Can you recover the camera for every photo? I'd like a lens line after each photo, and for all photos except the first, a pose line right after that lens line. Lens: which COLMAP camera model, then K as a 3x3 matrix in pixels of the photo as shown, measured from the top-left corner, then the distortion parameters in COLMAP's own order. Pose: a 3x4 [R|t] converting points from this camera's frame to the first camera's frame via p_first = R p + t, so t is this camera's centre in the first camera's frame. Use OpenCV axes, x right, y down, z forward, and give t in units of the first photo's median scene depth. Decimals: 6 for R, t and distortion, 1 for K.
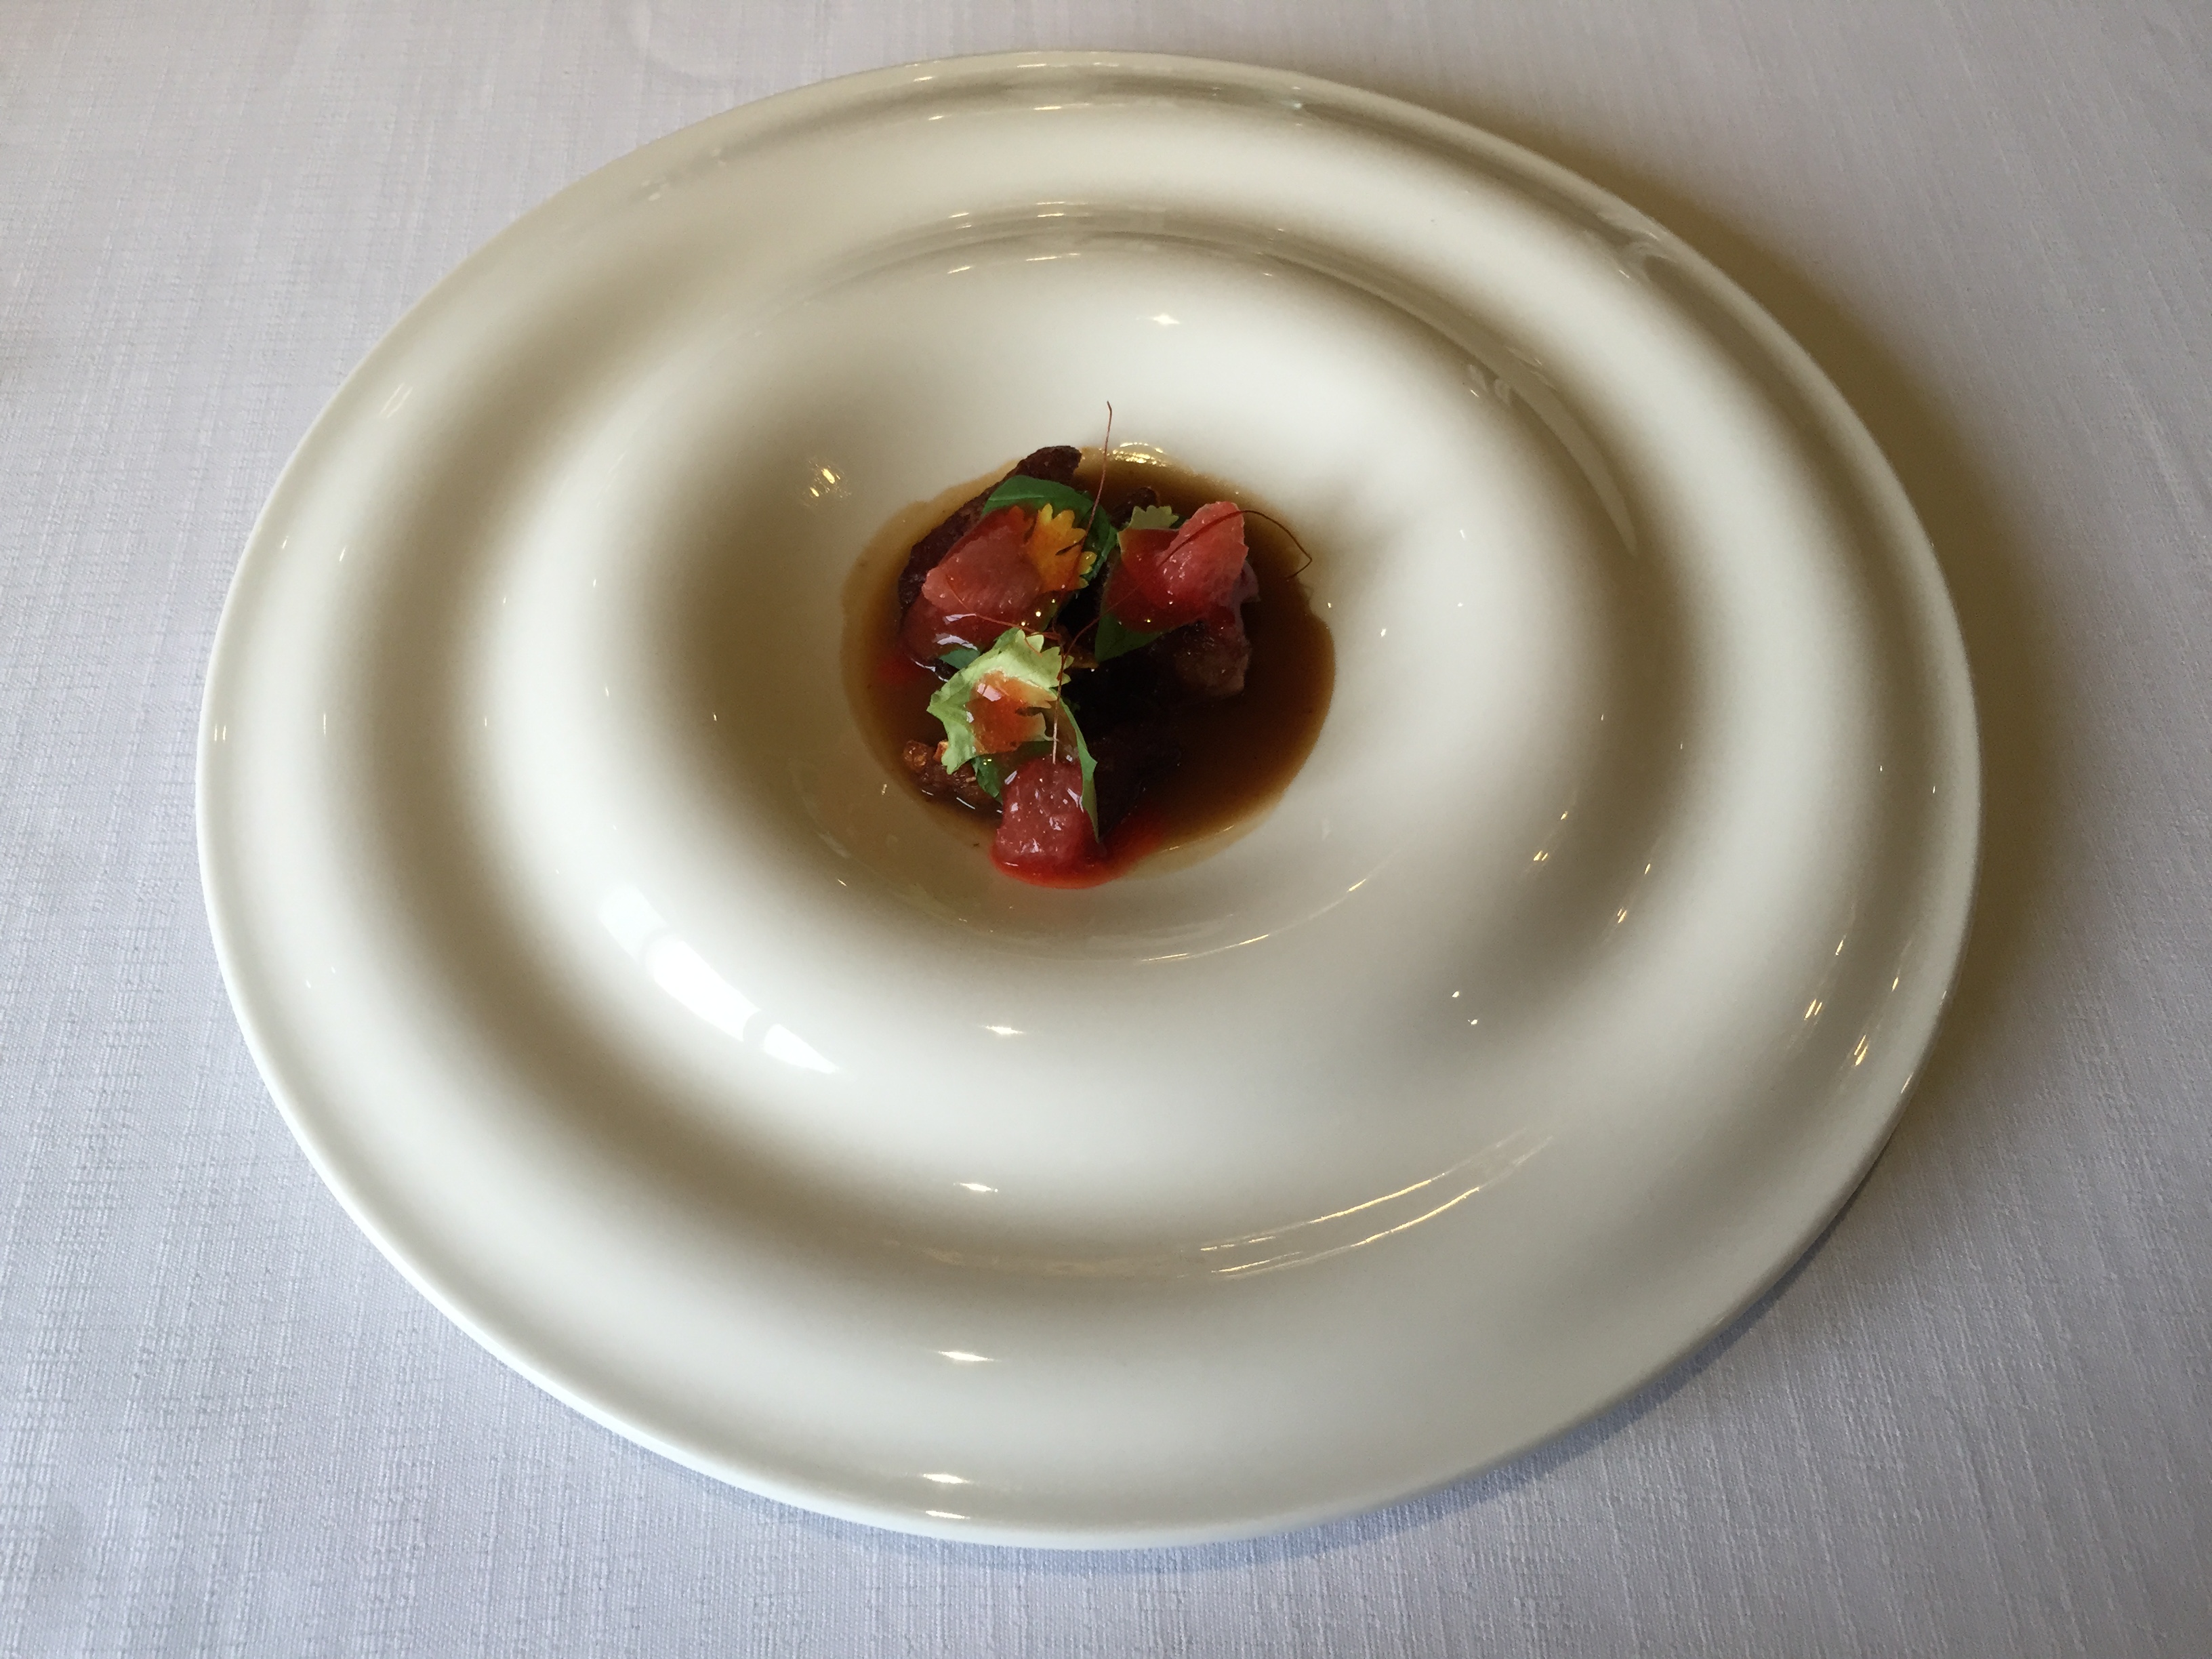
lens RADIAL K [[1988.1, 0, 1106.0], [0, 1988.1, 829.5], [0, 0, 1]] dist [0.068878, -0.146586]
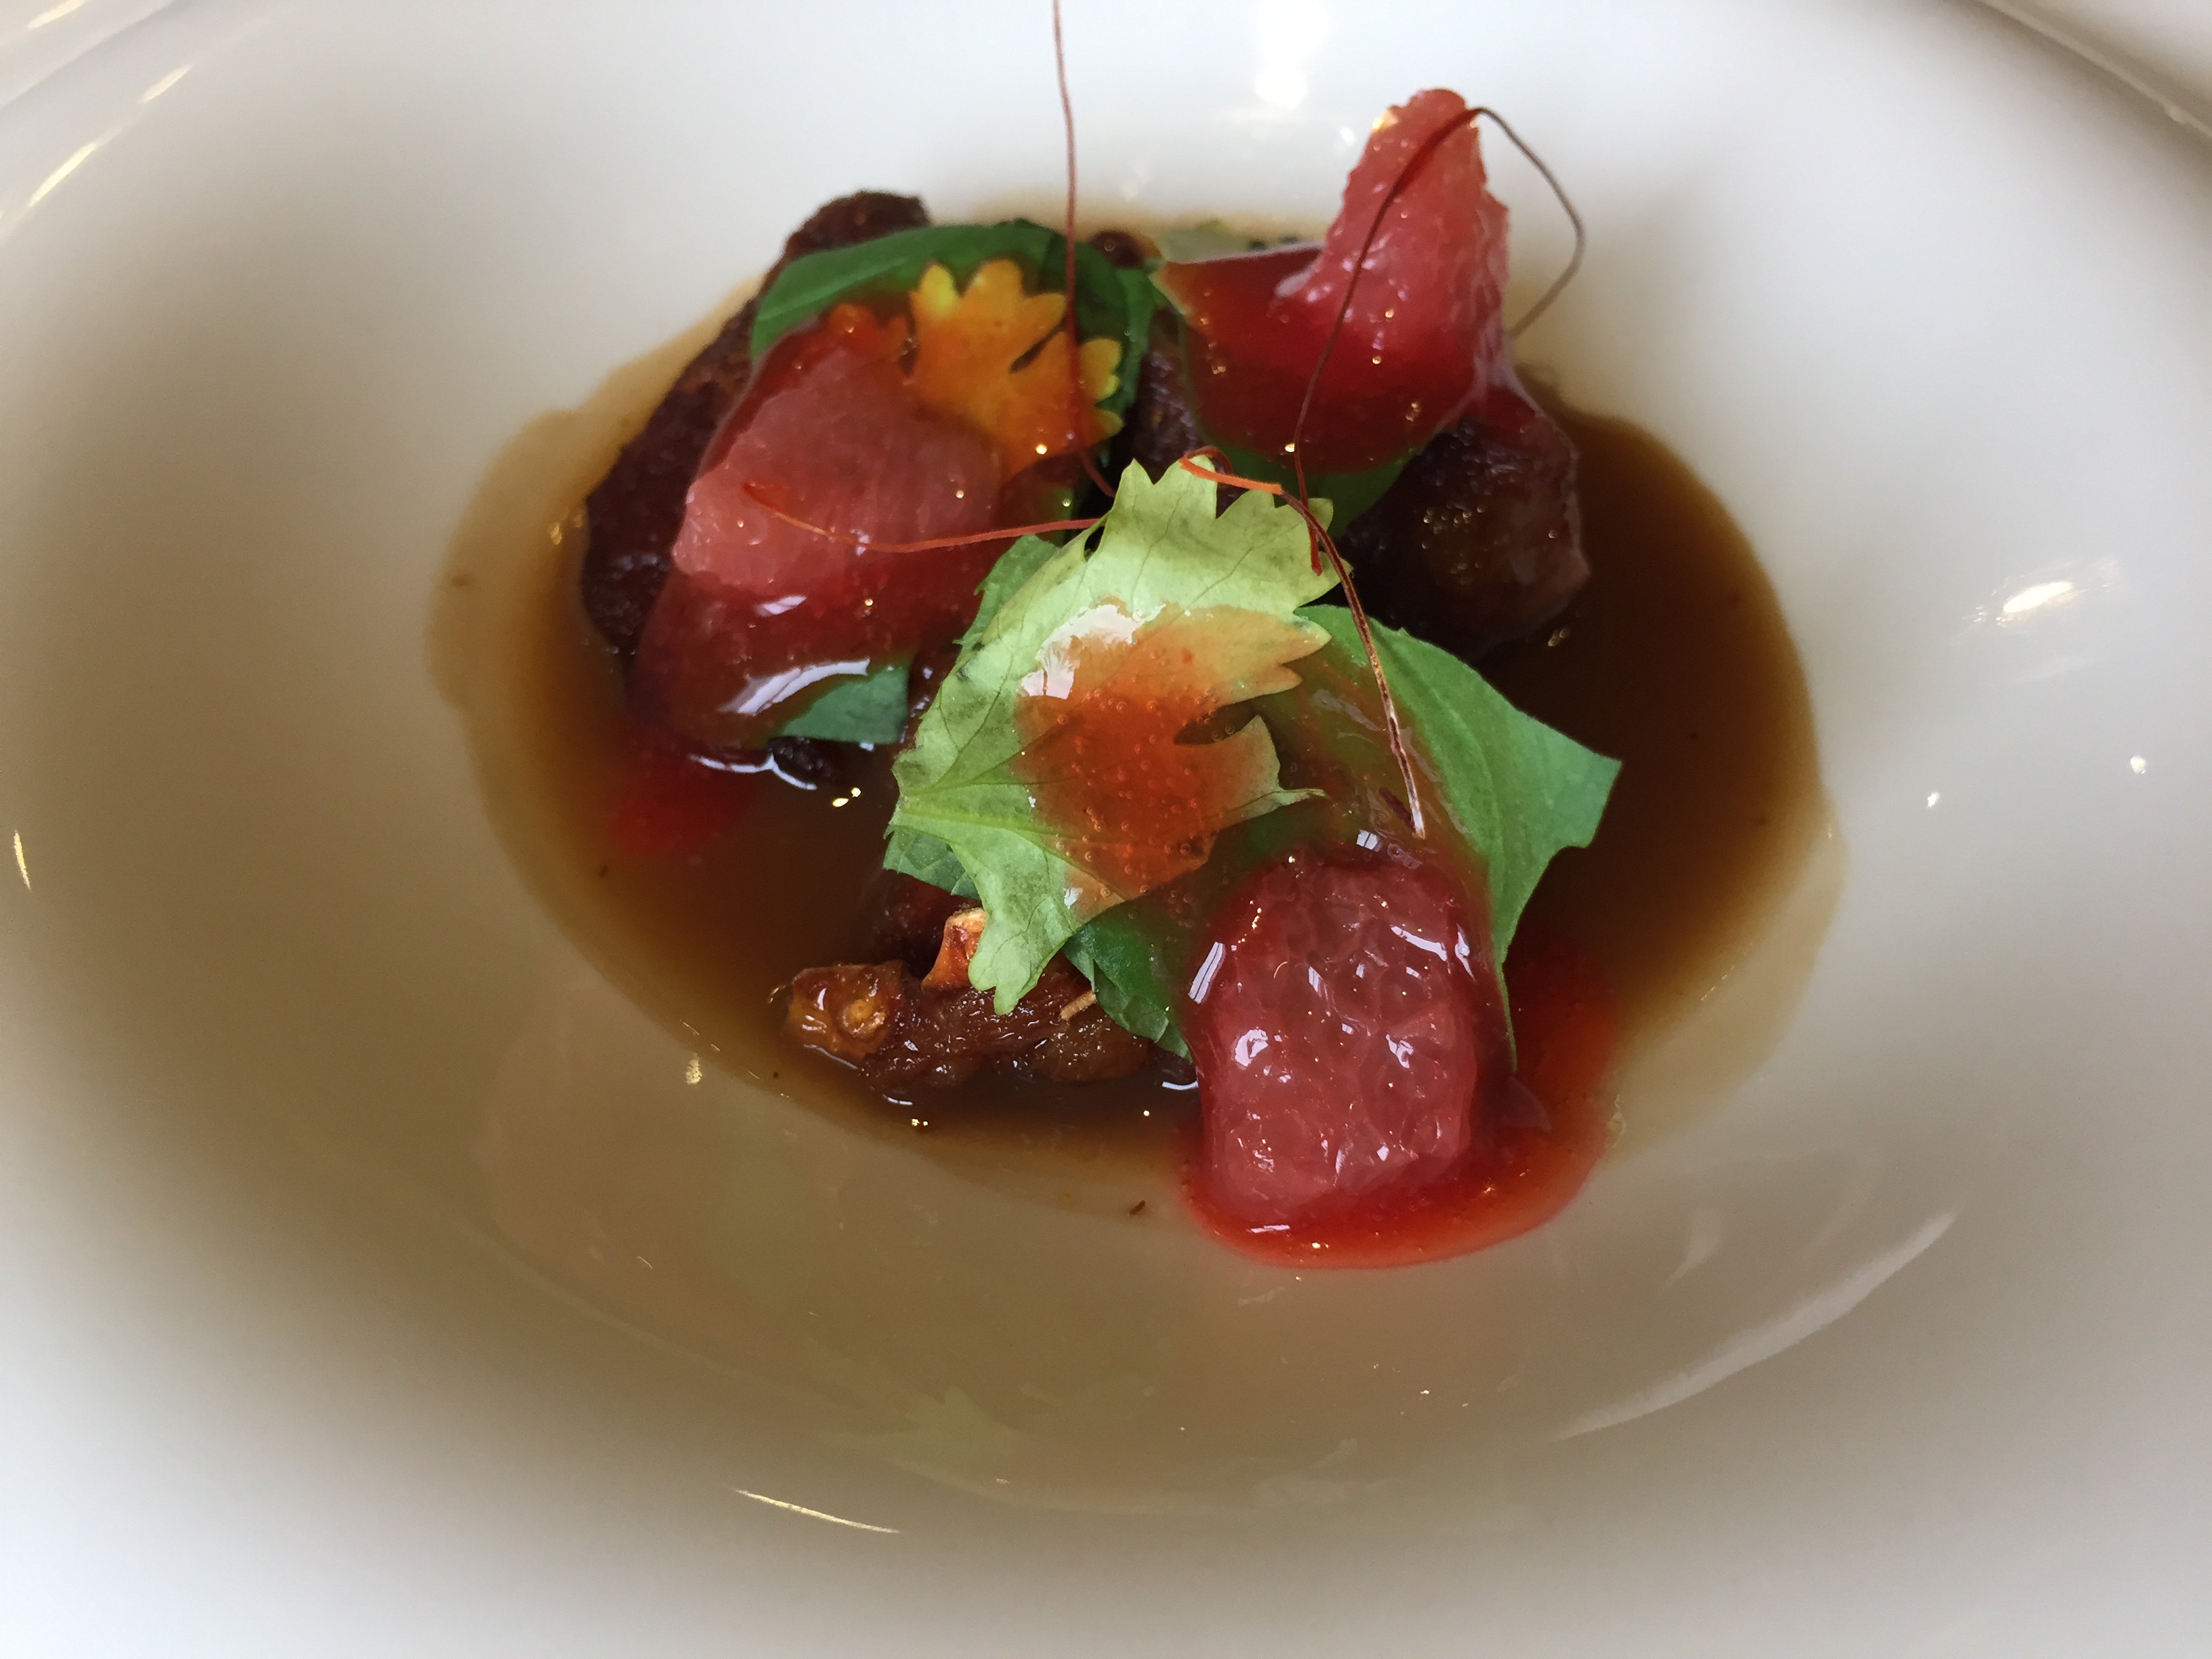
lens RADIAL K [[1988.1, 0, 1106.0], [0, 1988.1, 829.5], [0, 0, 1]] dist [0.068878, -0.146586]
pose [[0.917360, -0.287857, 0.274934, -0.140324], [0.324508, 0.940820, -0.097731, -0.019627], [-0.230531, 0.178873, 0.956483, 0.700815]]
